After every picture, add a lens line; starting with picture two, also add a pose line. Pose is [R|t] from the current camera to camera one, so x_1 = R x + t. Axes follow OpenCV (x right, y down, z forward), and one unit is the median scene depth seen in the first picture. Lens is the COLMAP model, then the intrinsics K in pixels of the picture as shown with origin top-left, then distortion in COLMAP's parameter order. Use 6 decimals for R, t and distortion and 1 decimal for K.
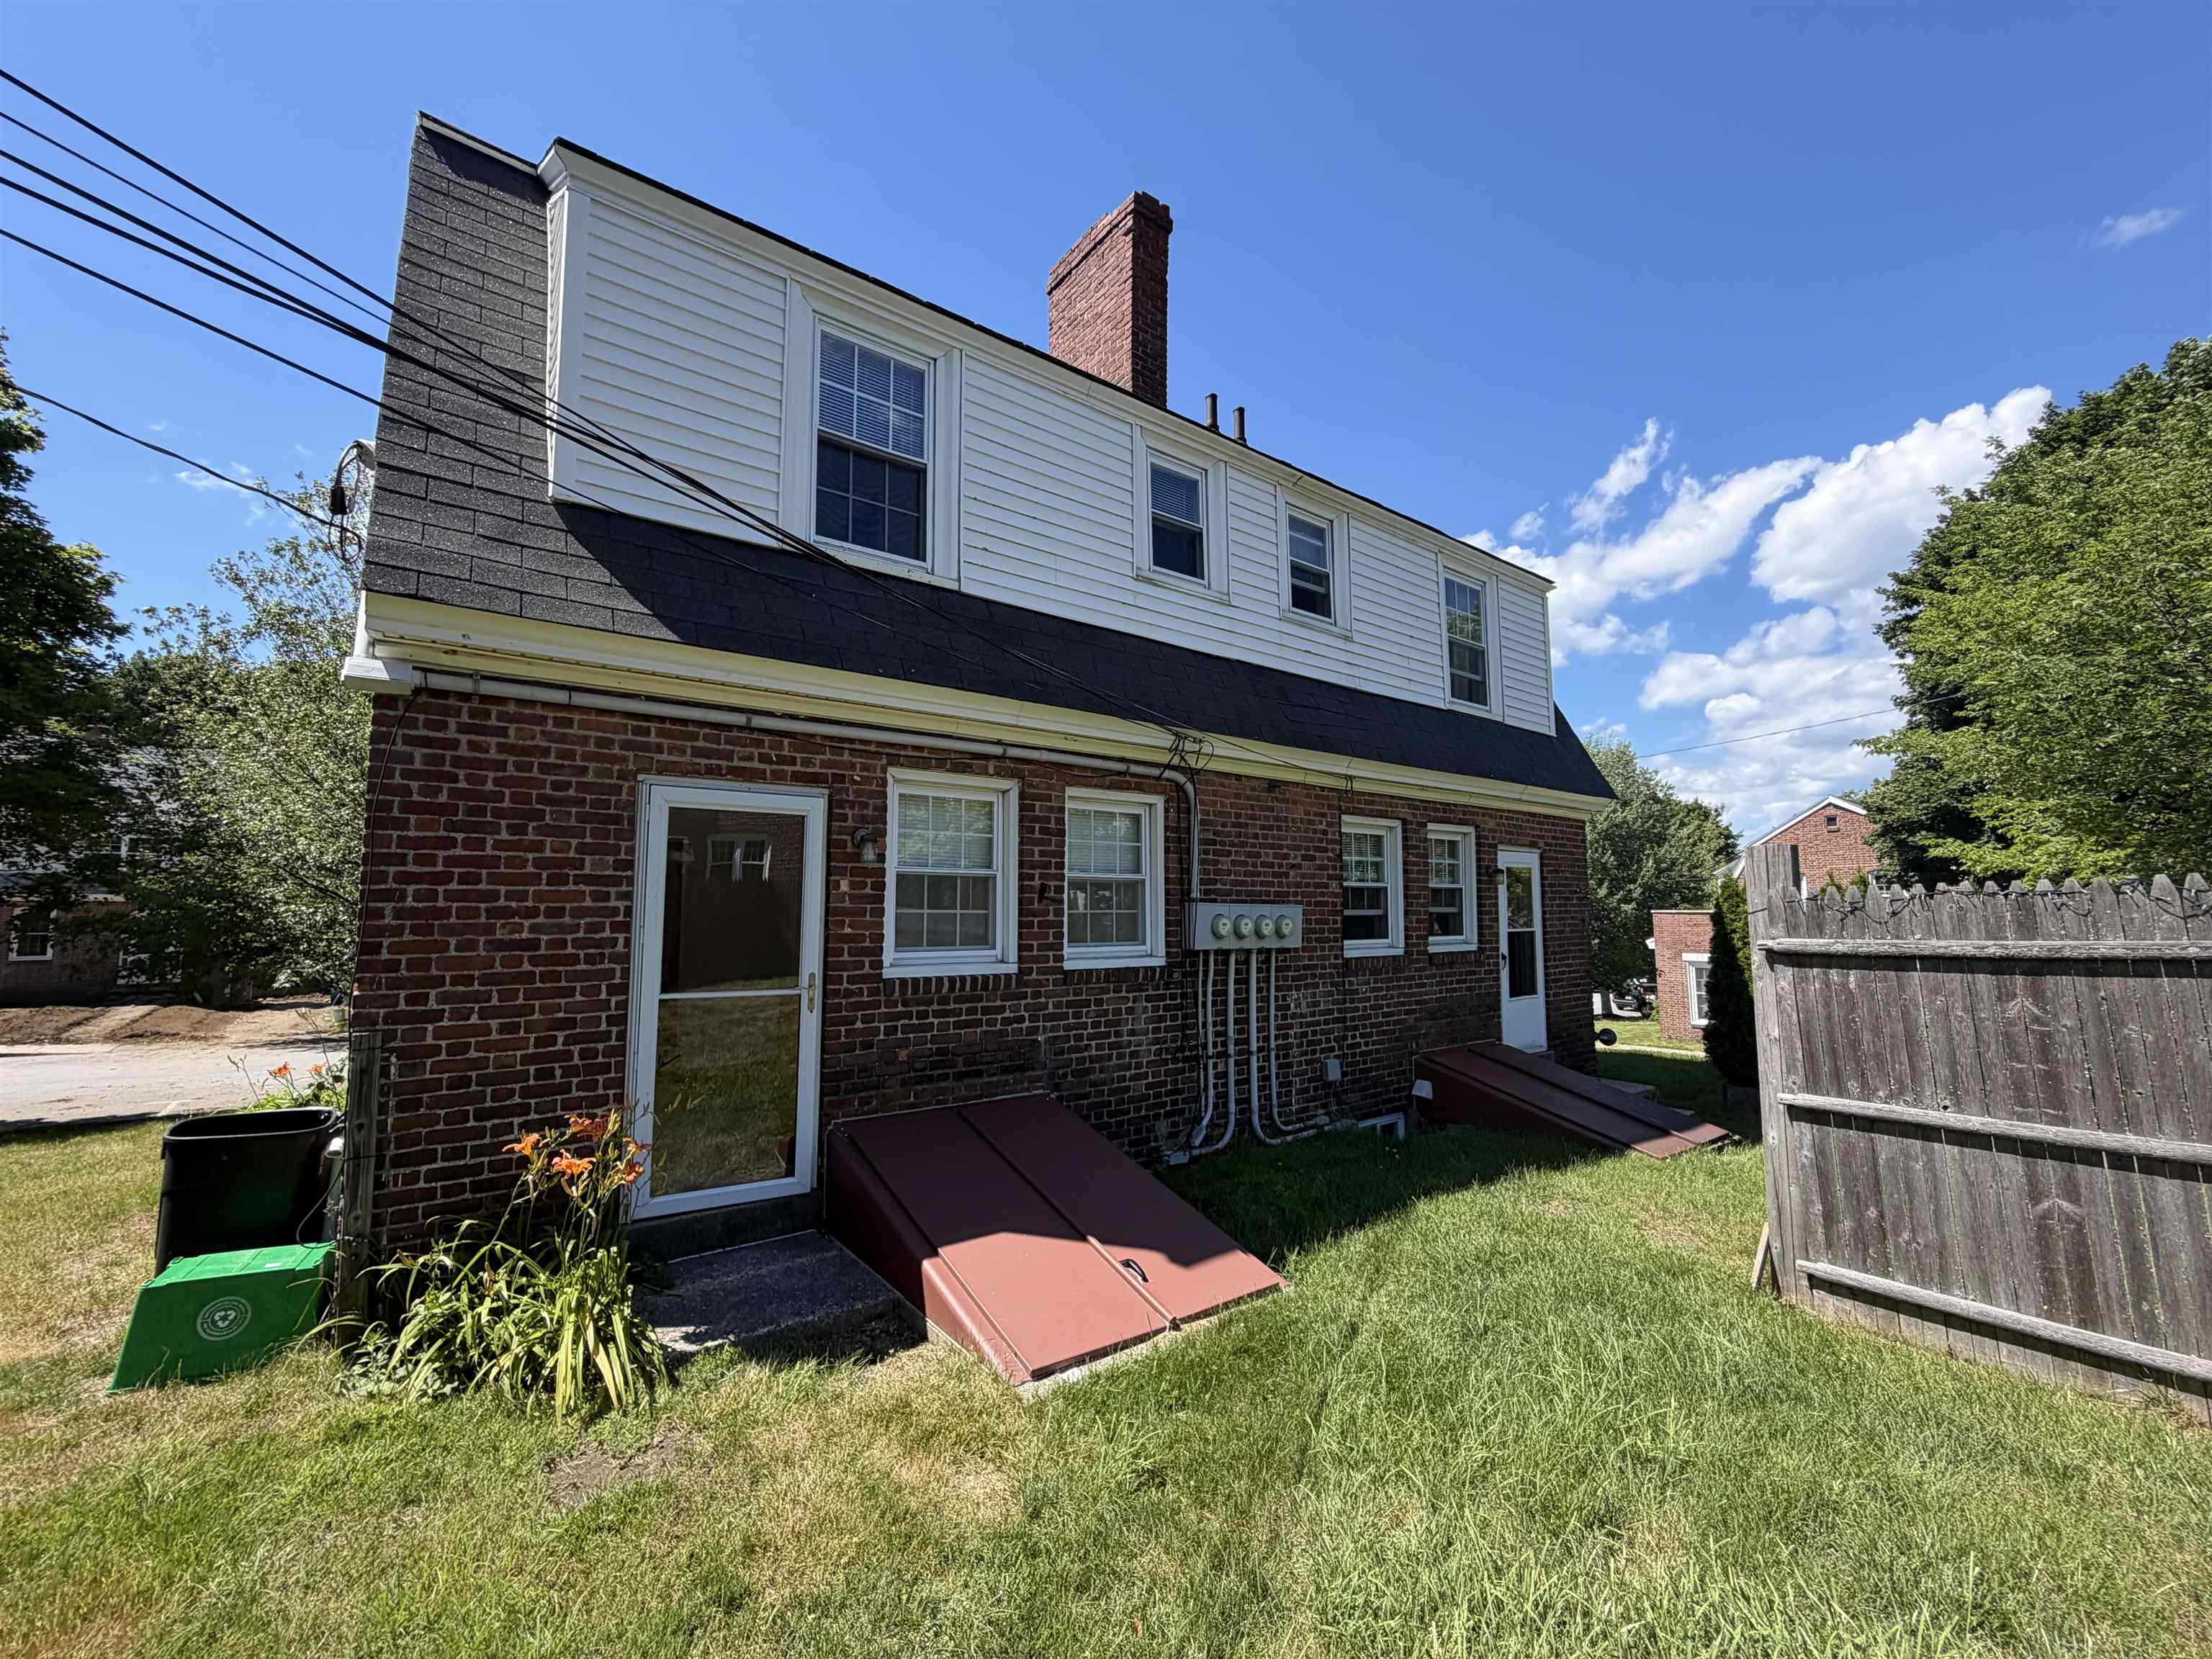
lens RADIAL K [[884.0, 0, 1098.5], [0, 884.0, 831.0], [0, 0, 1]] dist [-0.000634, 0.000247]
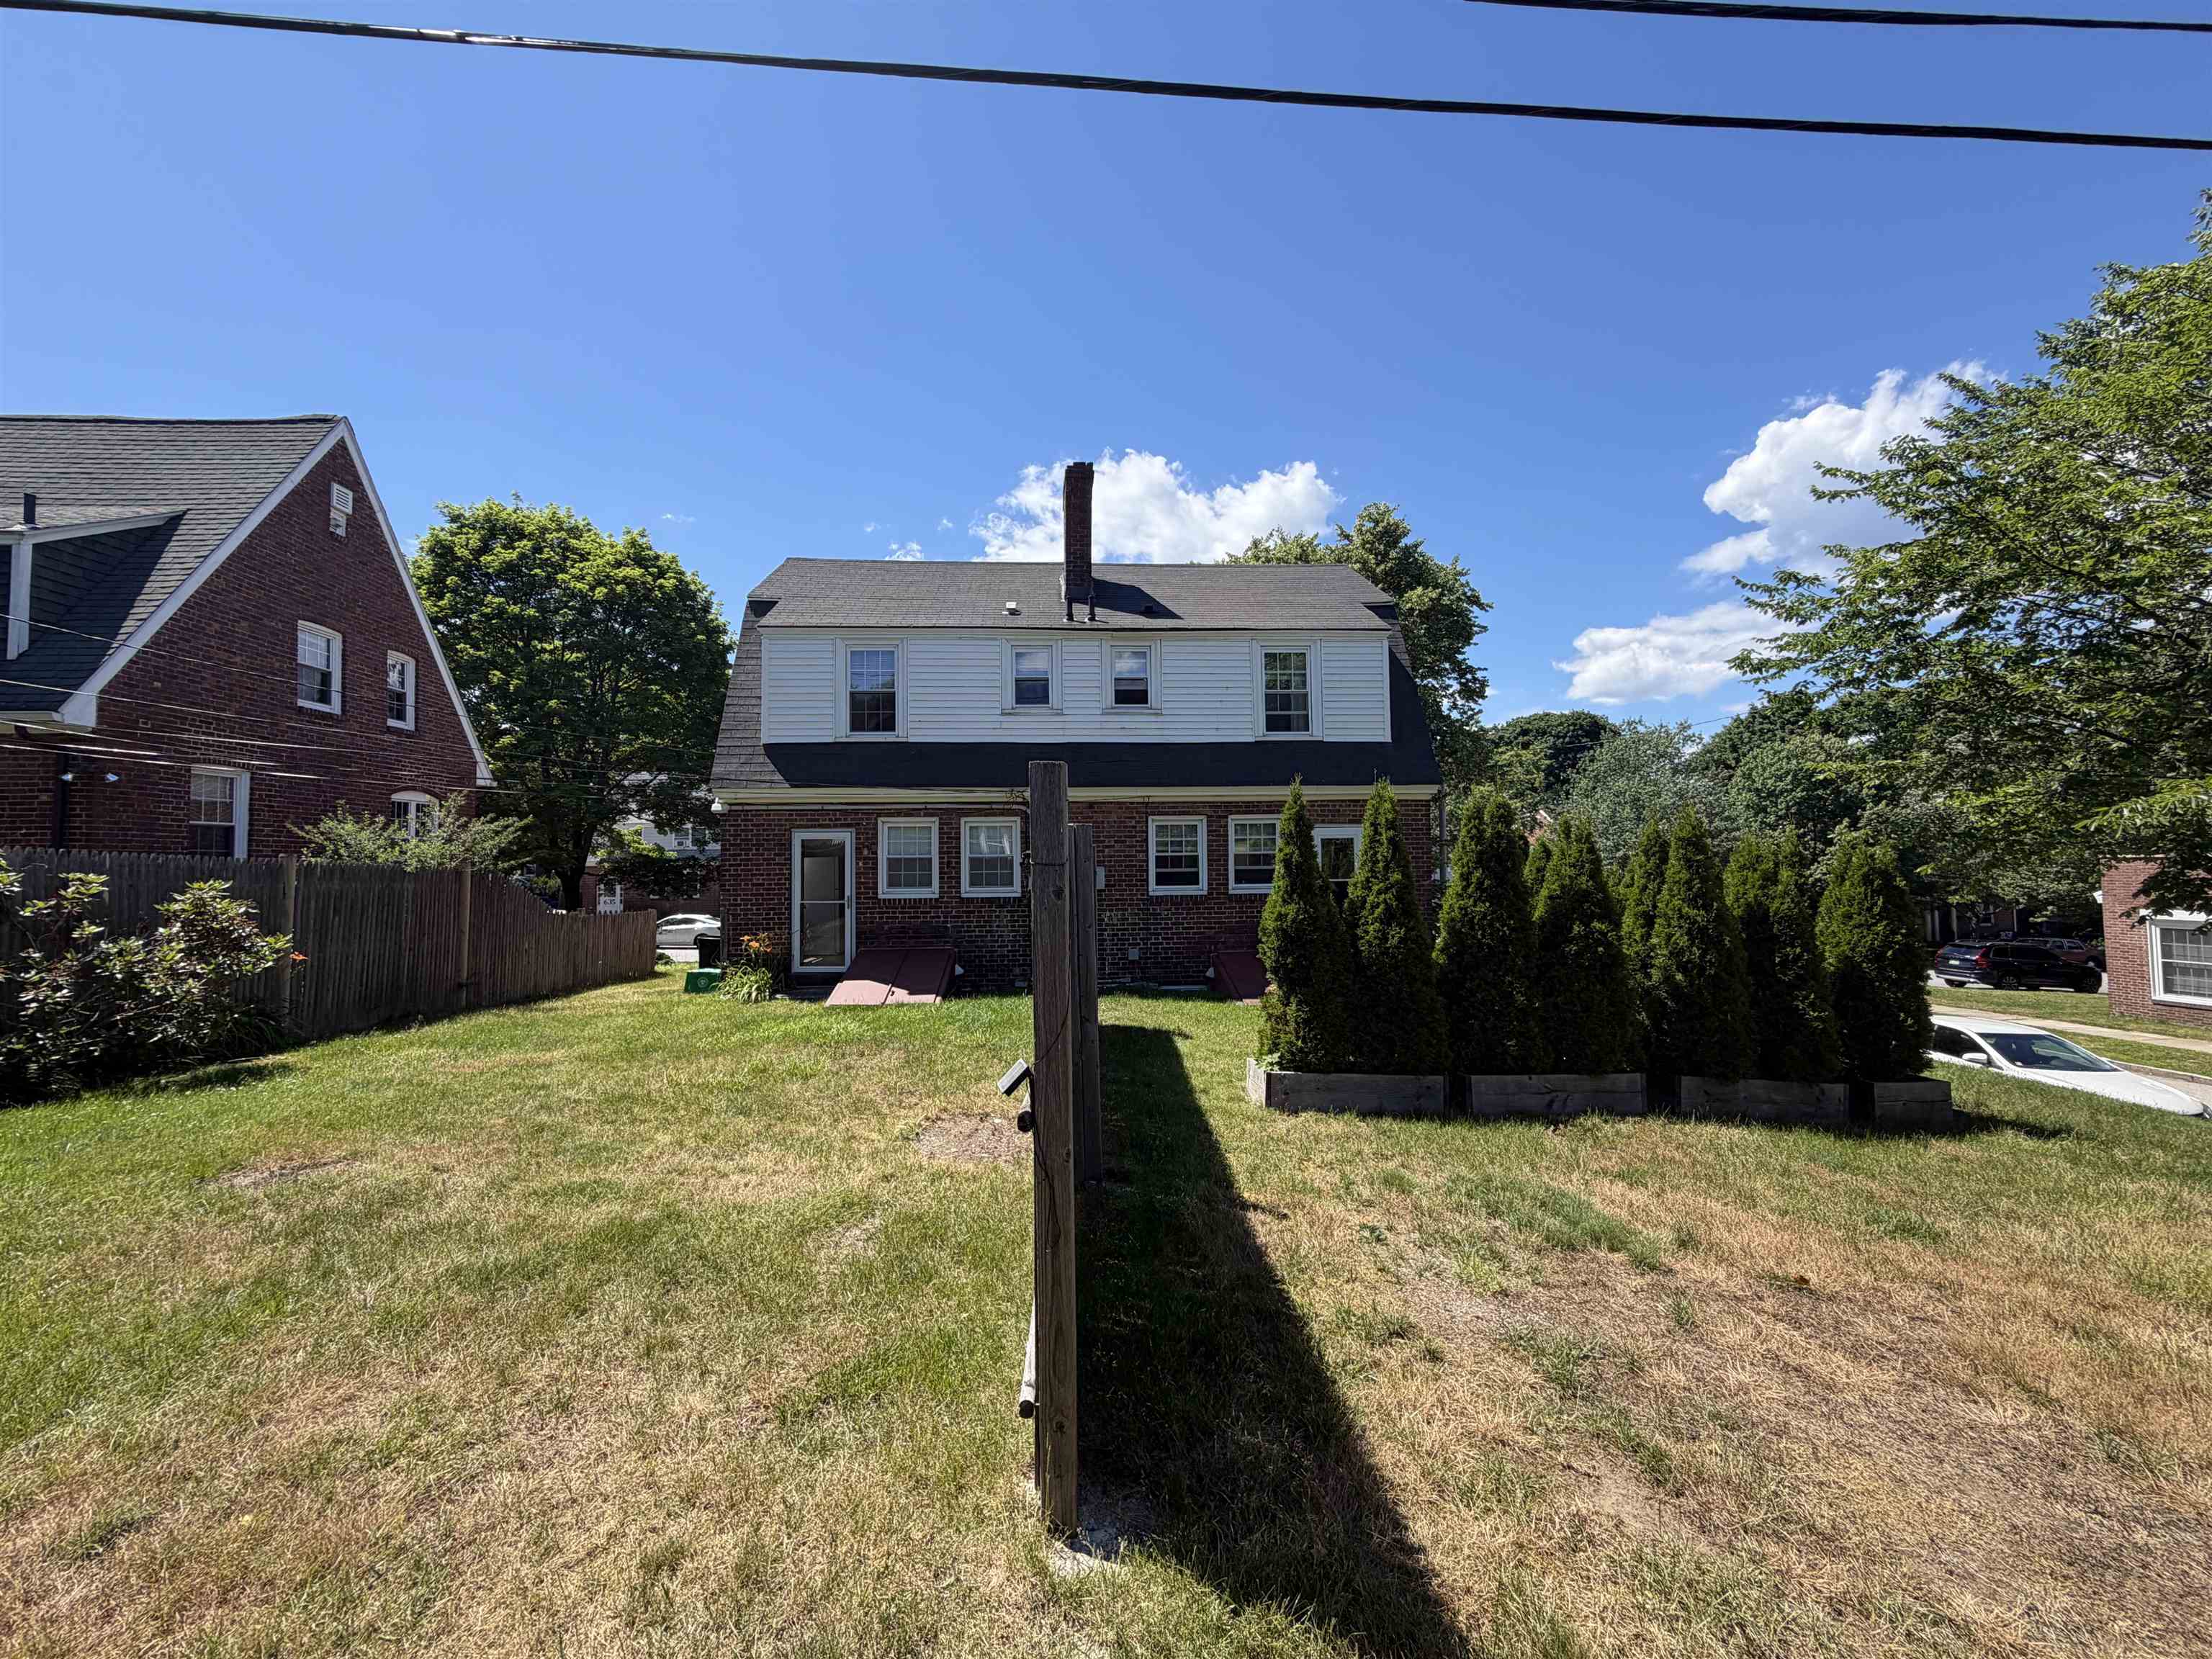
lens RADIAL K [[884.0, 0, 1098.5], [0, 884.0, 831.0], [0, 0, 1]] dist [-0.000634, 0.000247]
pose [[0.831008, -0.027460, -0.555582, 1.599995], [0.060927, 0.997265, 0.041840, -0.094396], [0.552914, -0.068619, 0.830408, -0.737194]]
